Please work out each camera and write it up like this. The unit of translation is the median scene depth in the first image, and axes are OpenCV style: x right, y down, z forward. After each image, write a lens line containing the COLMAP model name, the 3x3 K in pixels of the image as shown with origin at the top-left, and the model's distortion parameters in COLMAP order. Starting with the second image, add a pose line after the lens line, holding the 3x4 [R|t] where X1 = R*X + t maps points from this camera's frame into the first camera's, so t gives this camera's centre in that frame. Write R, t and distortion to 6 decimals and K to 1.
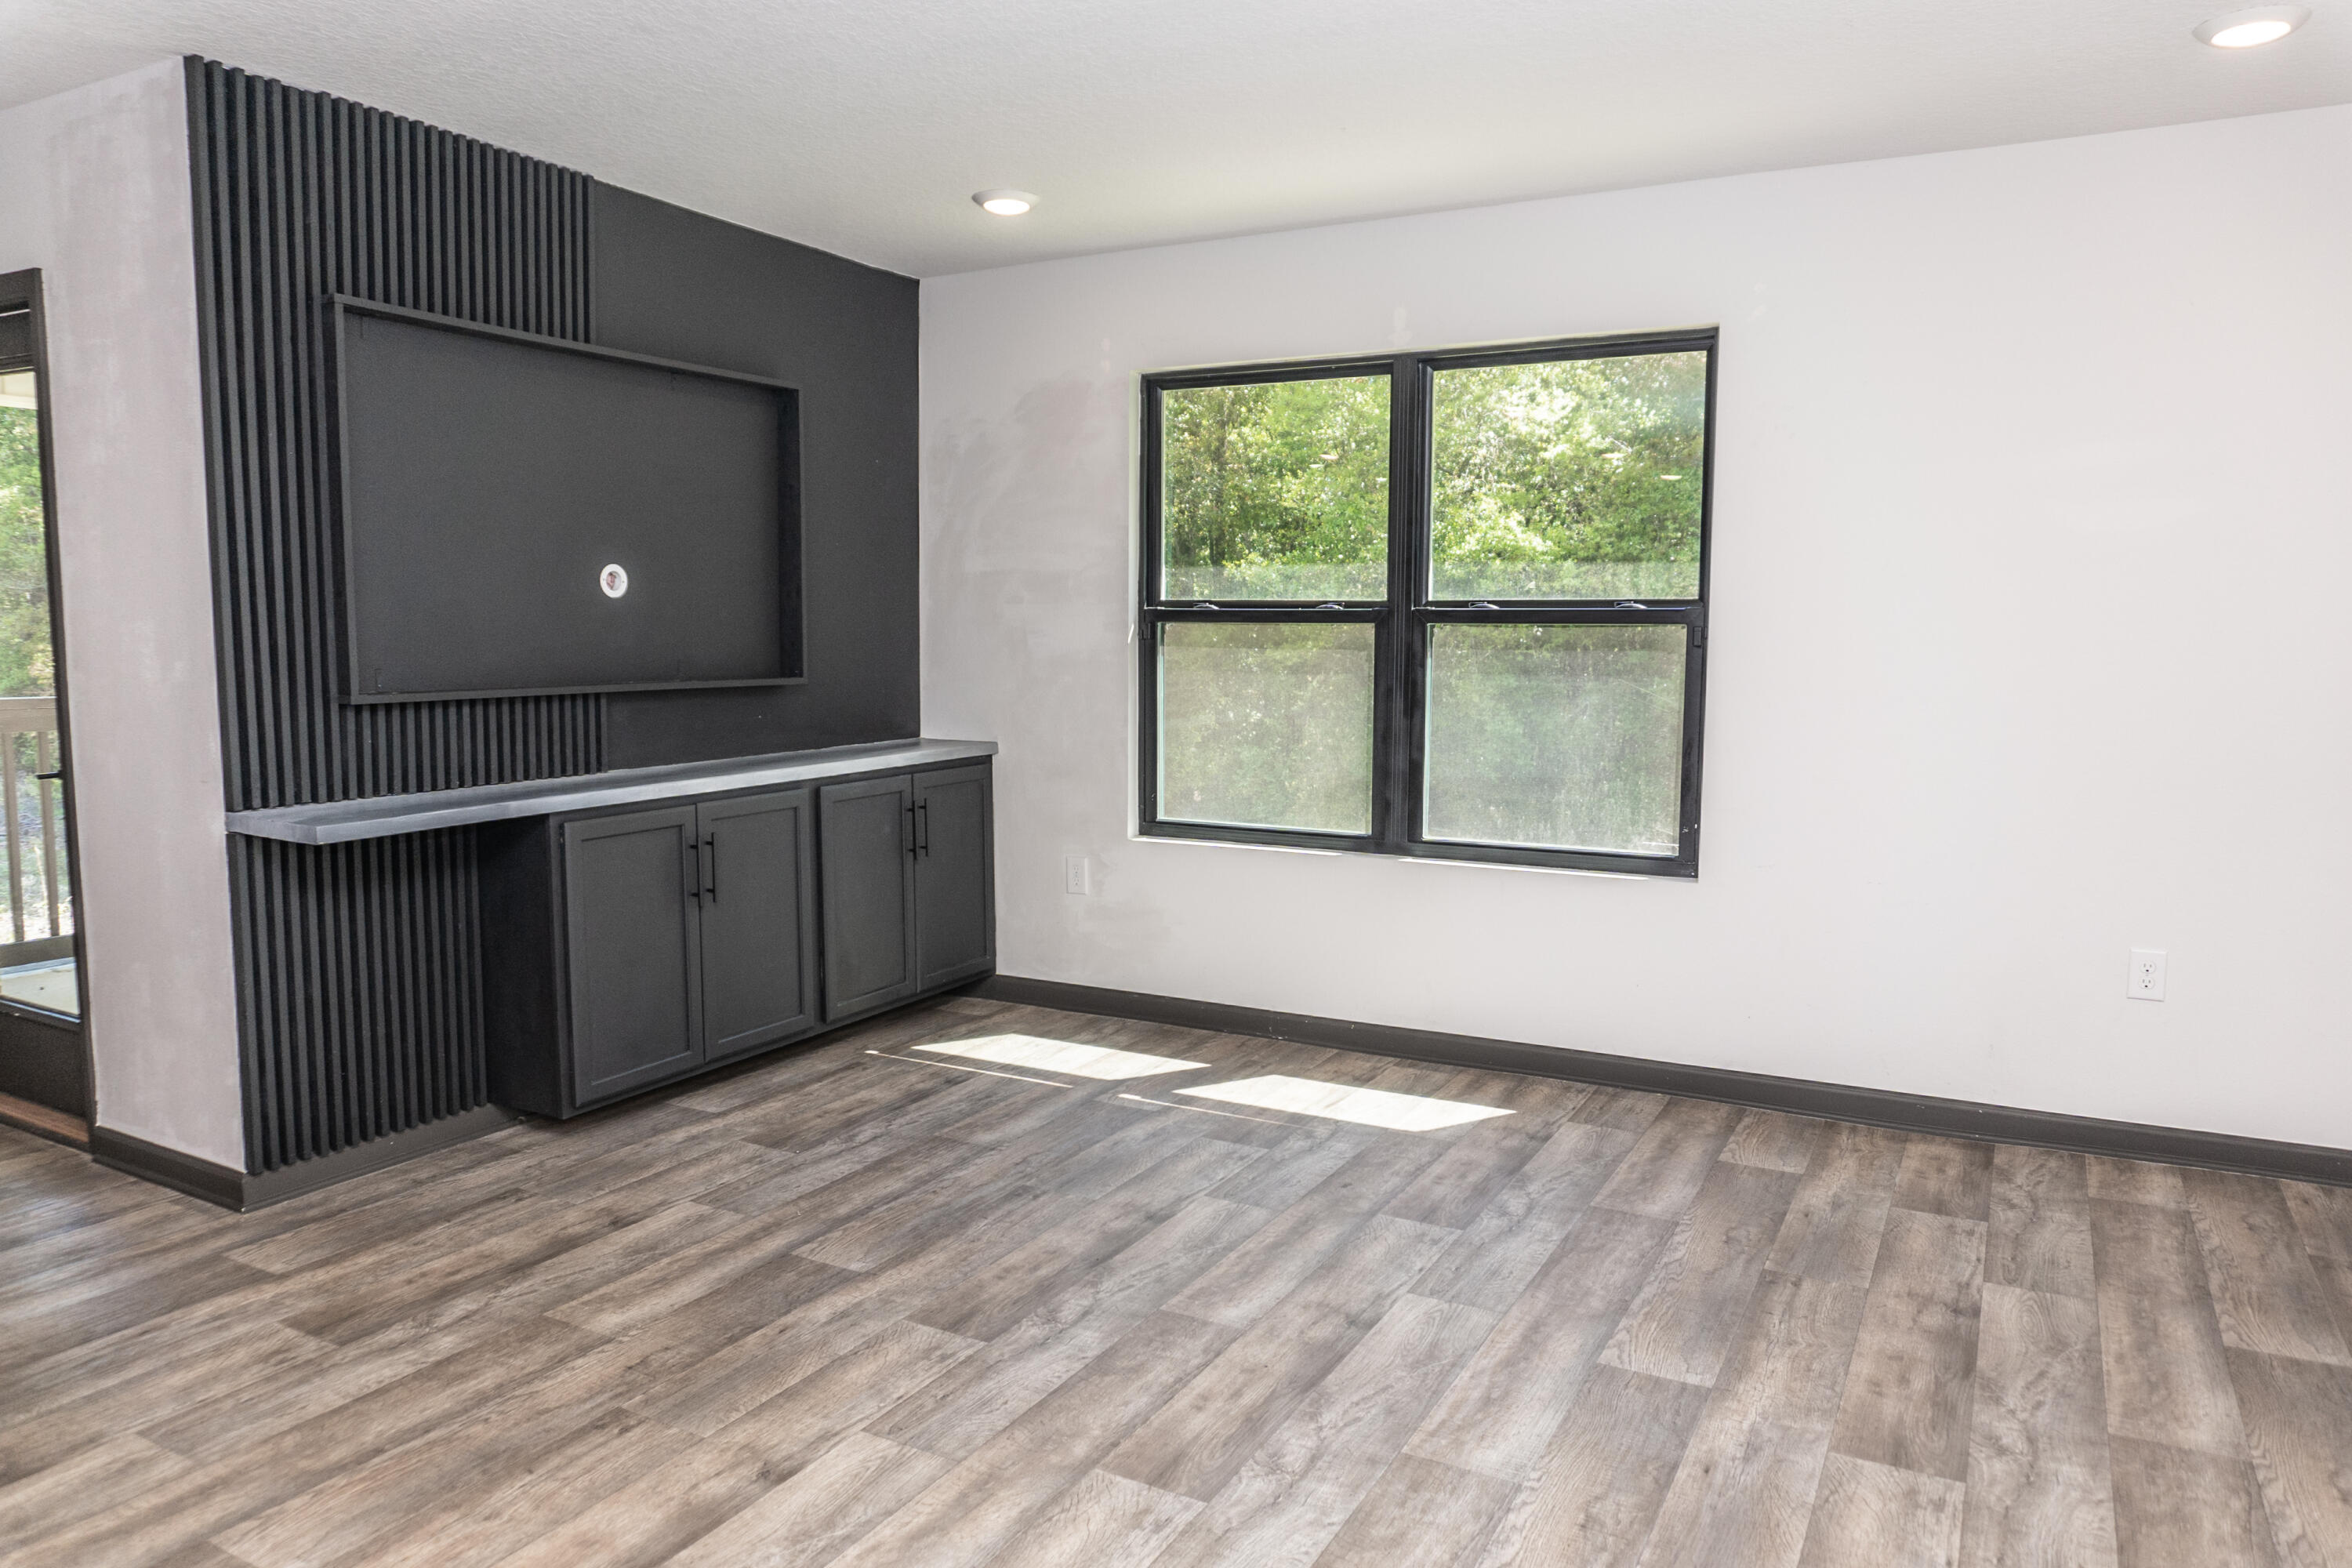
lens RADIAL K [[1572.6, 0, 1161.5], [0, 1572.6, 791.8], [0, 0, 1]] dist [-0.025656, 0.007879]
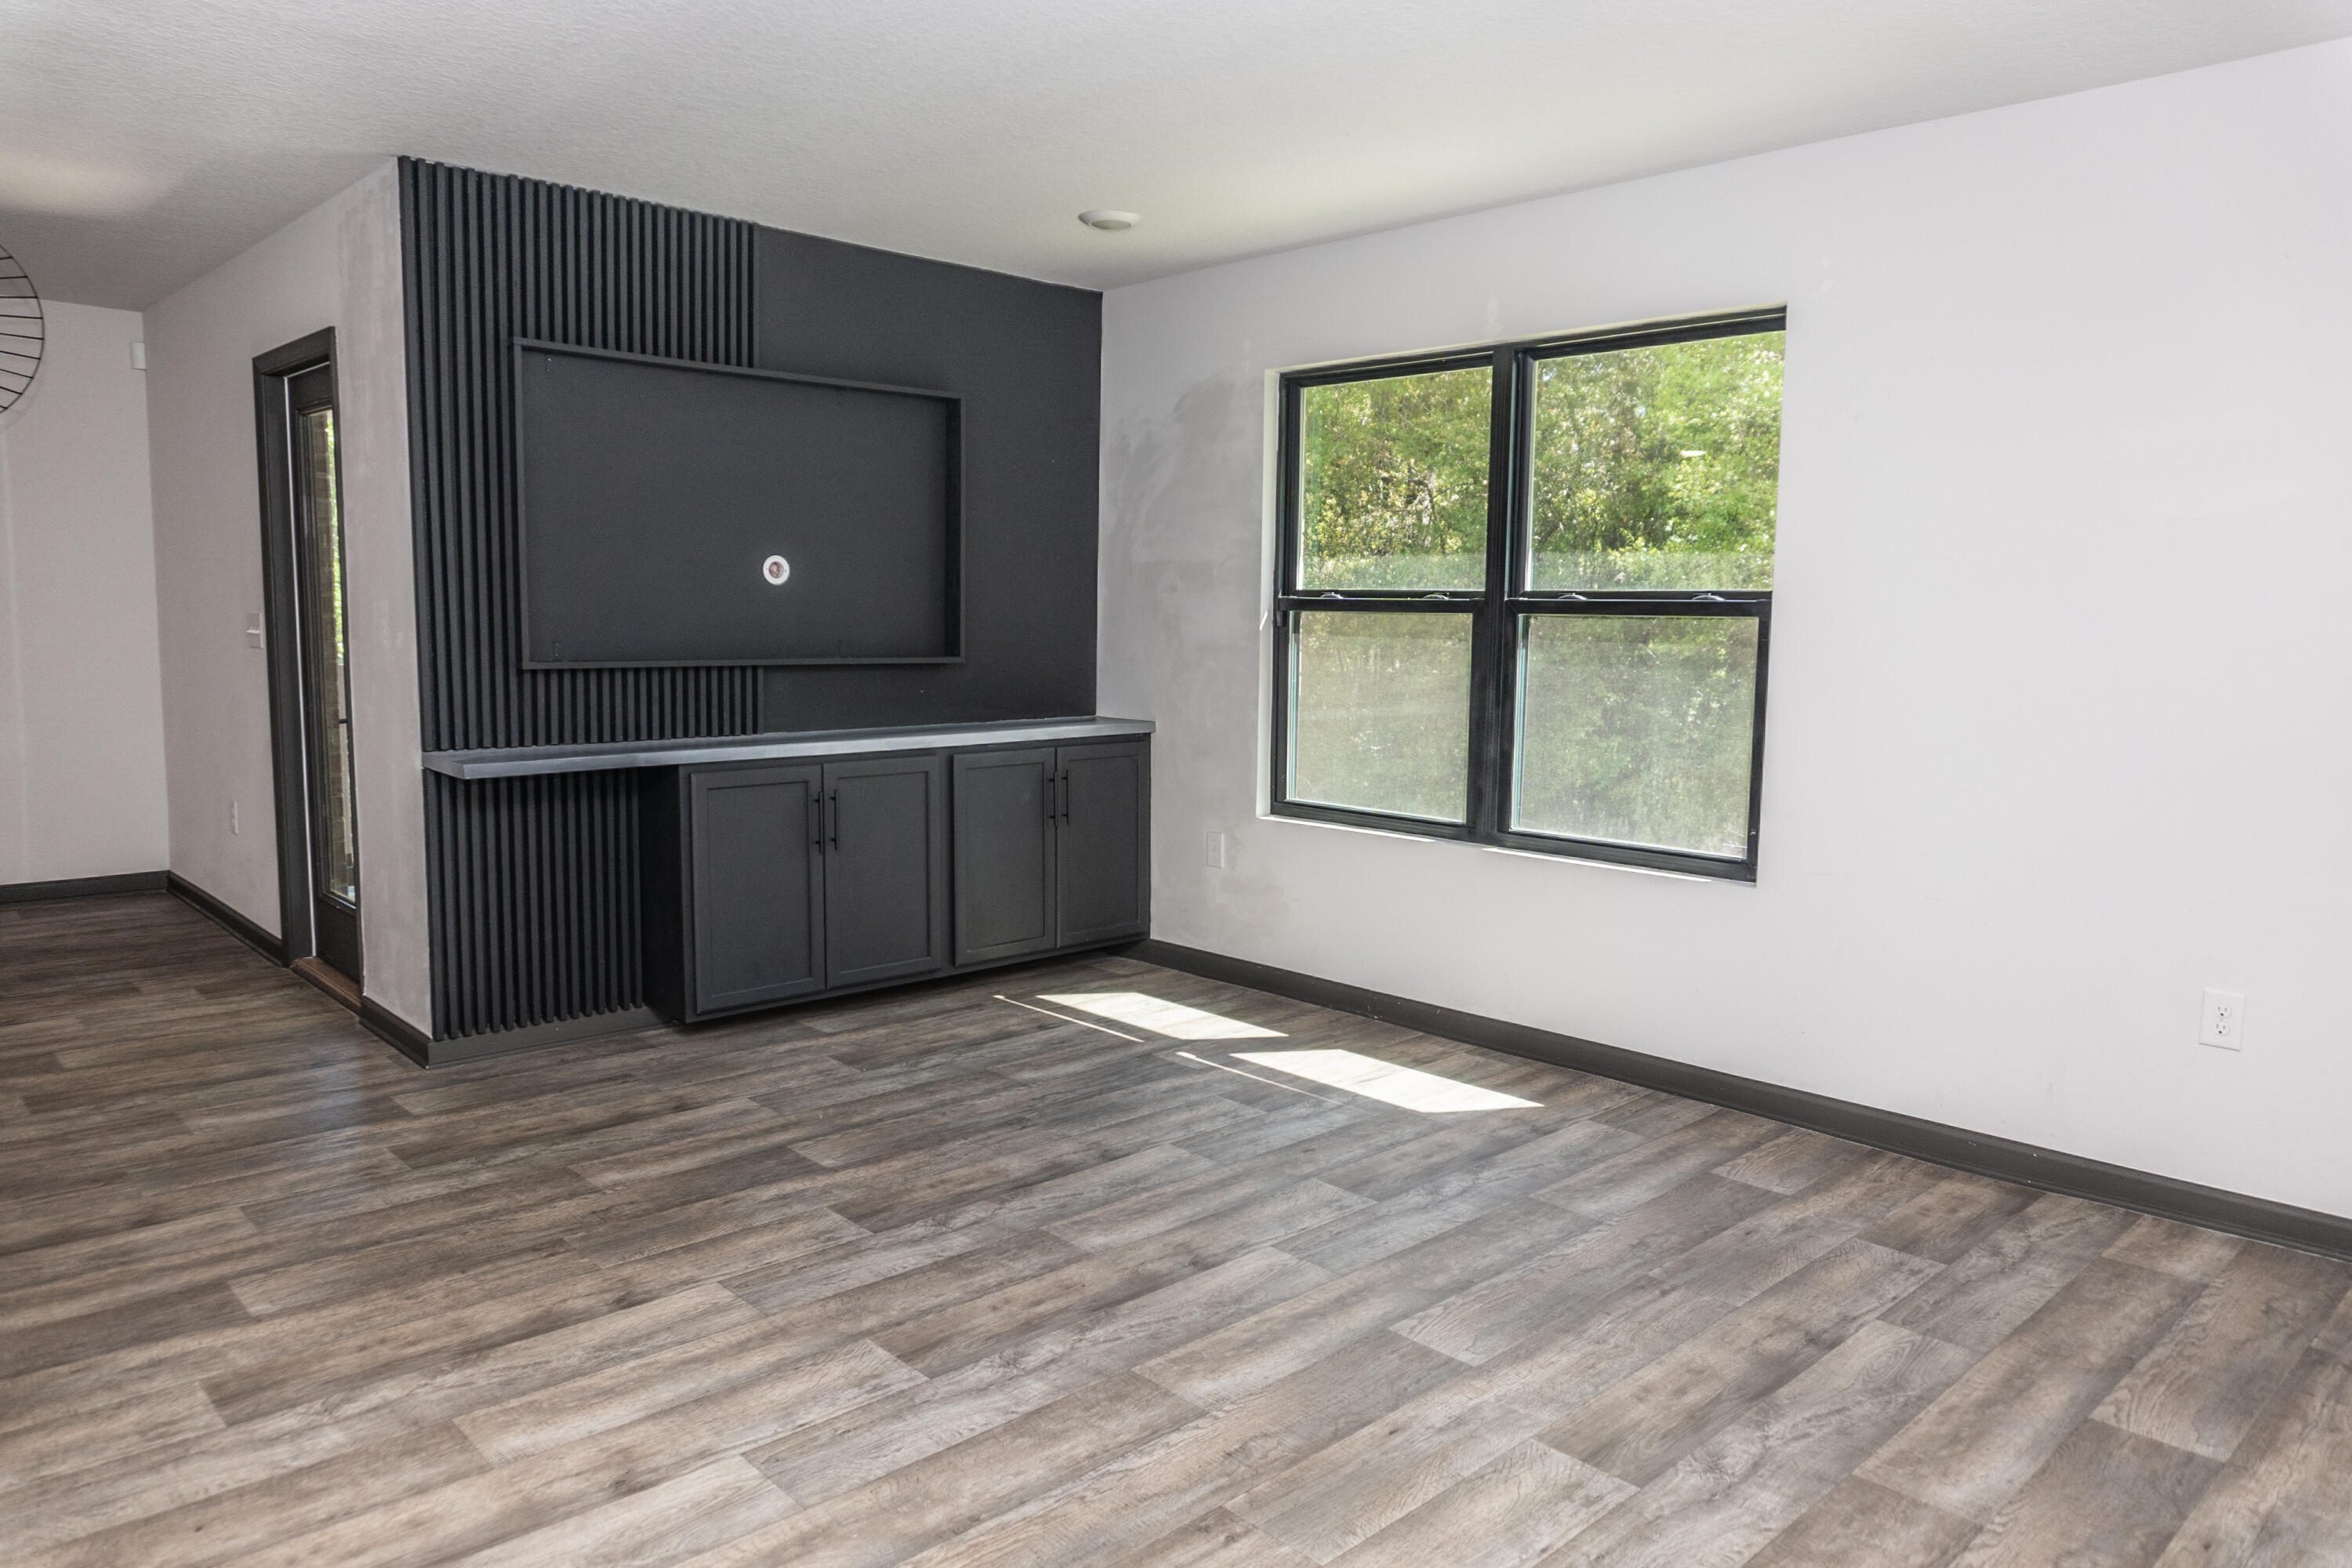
lens RADIAL K [[1572.6, 0, 1169.1], [0, 1572.6, 788.9], [0, 0, 1]] dist [-0.025656, 0.007879]
pose [[0.951043, 0.043906, -0.305923, 0.316050], [-0.042653, 0.999032, 0.010780, 0.003162], [0.306100, 0.002796, 0.951995, -0.020334]]
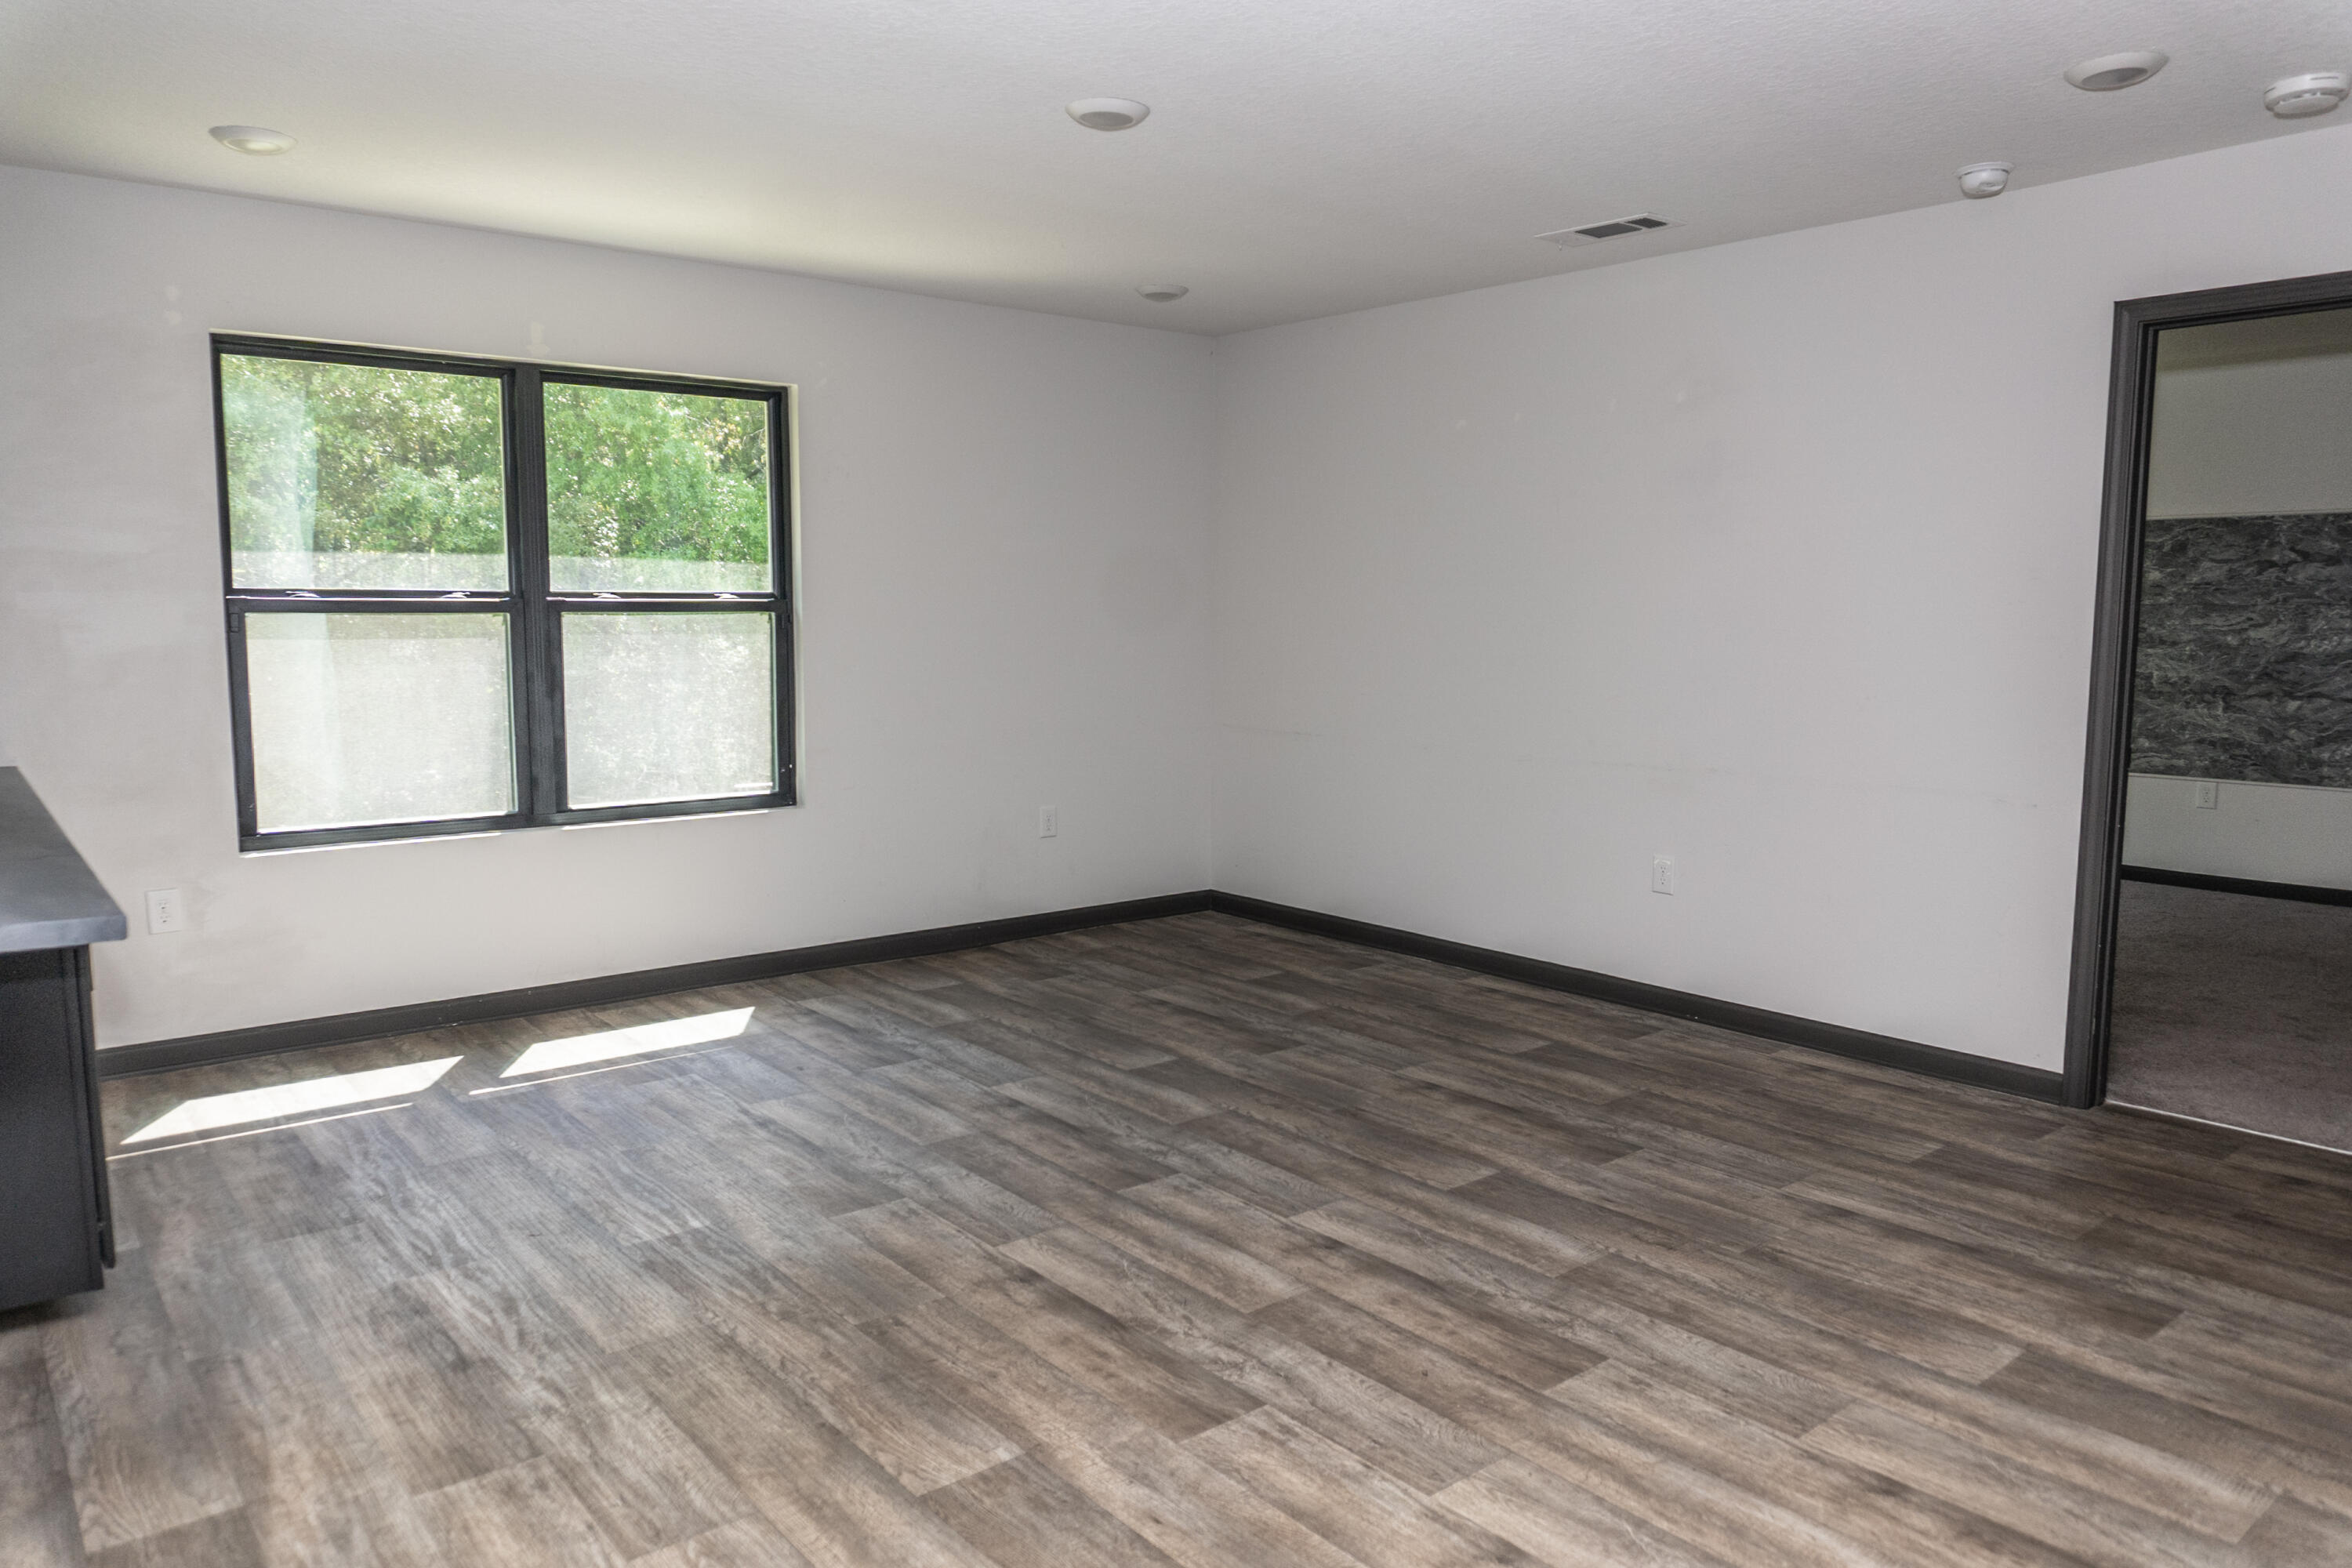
lens RADIAL K [[1572.6, 0, 1179.3], [0, 1572.6, 797.4], [0, 0, 1]] dist [-0.025656, 0.007879]
pose [[0.356579, -0.111250, 0.927618, -0.837588], [0.099551, 0.991757, 0.080674, -0.028330], [-0.928946, 0.063579, 0.364715, 0.241537]]
